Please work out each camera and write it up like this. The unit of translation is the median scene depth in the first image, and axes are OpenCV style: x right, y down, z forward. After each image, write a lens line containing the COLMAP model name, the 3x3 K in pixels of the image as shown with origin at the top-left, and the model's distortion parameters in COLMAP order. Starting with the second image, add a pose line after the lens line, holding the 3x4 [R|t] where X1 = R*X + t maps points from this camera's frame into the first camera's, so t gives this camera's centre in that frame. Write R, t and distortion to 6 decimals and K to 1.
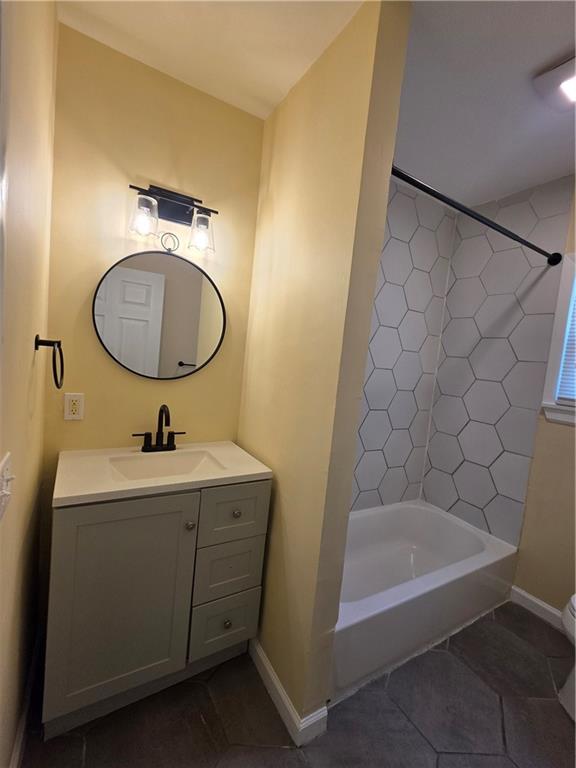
lens RADIAL K [[337.3, 0, 294.2], [0, 337.3, 385.0], [0, 0, 1]] dist [0.000701, 0.001050]
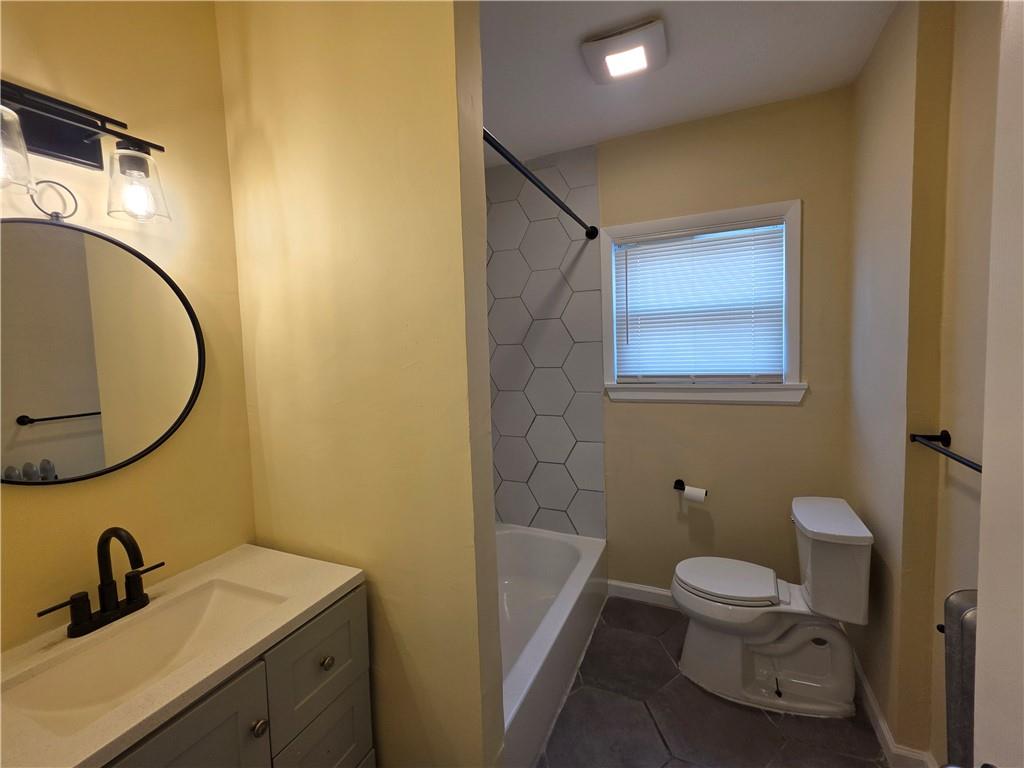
lens RADIAL K [[449.7, 0, 514.0], [0, 449.7, 380.4], [0, 0, 1]] dist [0.000701, 0.001050]
pose [[0.821378, -0.168161, 0.545032, -0.192793], [0.163224, 0.984889, 0.057889, -0.084415], [-0.546531, 0.041414, 0.836414, 0.093032]]
